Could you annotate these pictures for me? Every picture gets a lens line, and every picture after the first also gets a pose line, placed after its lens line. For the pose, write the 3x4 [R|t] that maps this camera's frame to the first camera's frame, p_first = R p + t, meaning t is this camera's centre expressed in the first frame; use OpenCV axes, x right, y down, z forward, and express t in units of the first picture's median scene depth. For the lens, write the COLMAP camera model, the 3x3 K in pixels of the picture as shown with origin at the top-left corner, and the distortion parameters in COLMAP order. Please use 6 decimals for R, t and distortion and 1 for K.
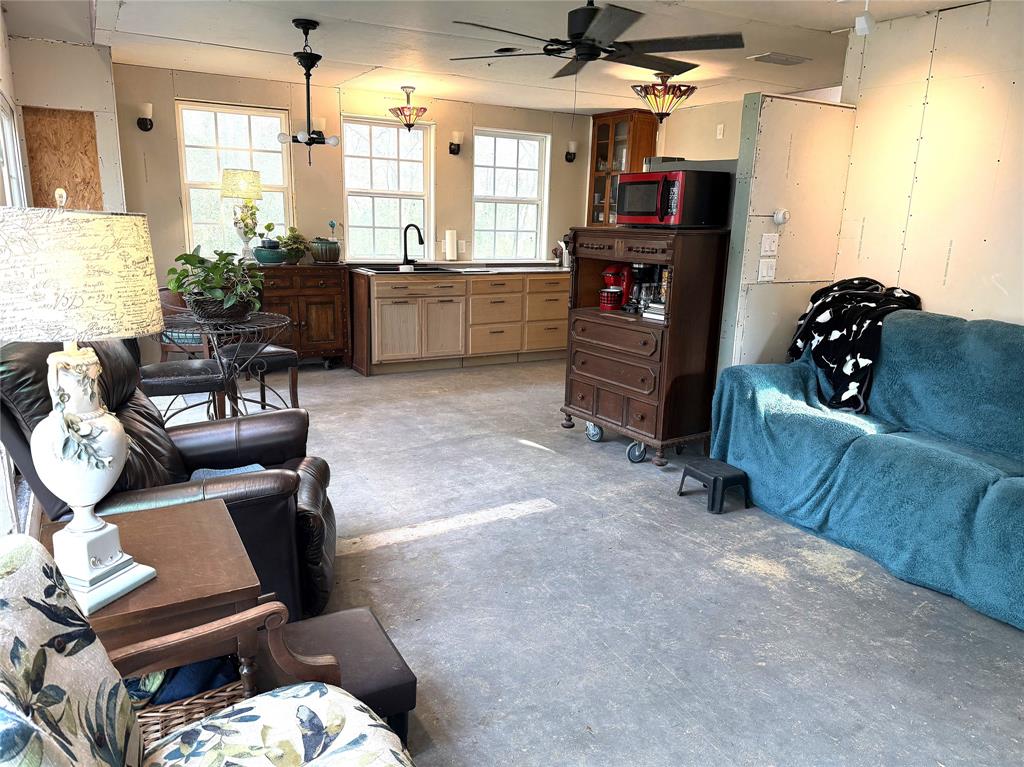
lens RADIAL K [[720.5, 0, 512.0], [0, 720.5, 383.5], [0, 0, 1]] dist [0.162995, -0.240443]
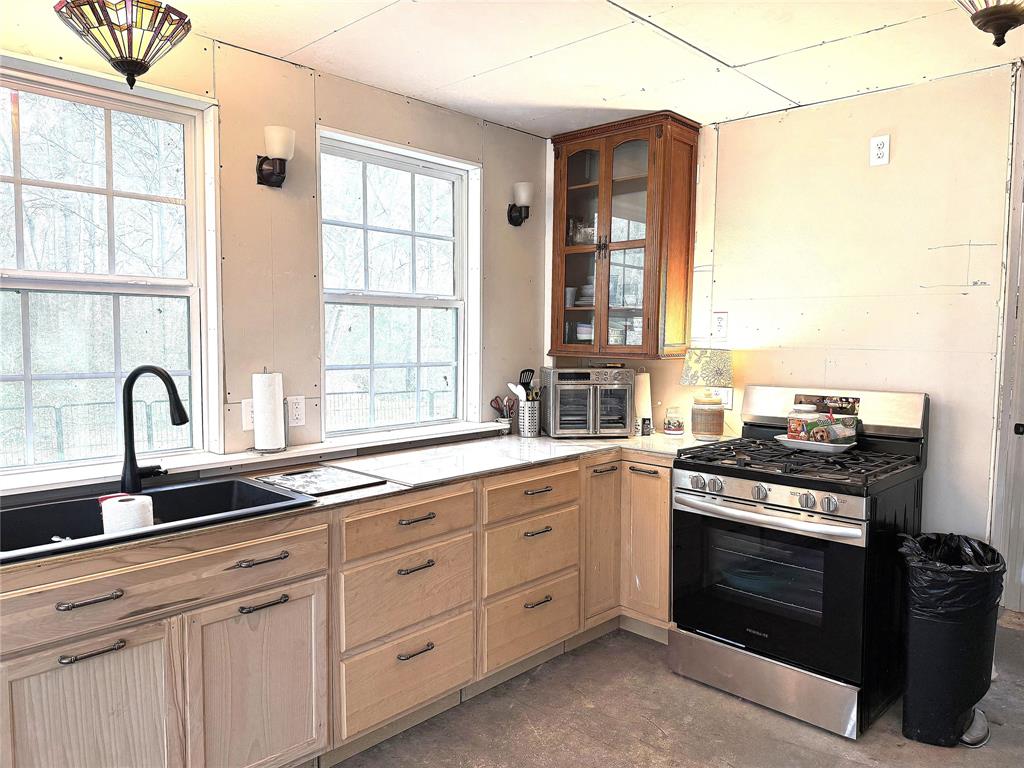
lens RADIAL K [[720.5, 0, 512.0], [0, 720.5, 384.0], [0, 0, 1]] dist [0.162995, -0.240443]
pose [[0.960070, -0.041372, 0.276685, -0.066015], [0.082321, 0.986997, -0.138061, -0.138649], [-0.267375, 0.155325, 0.950991, 0.585523]]
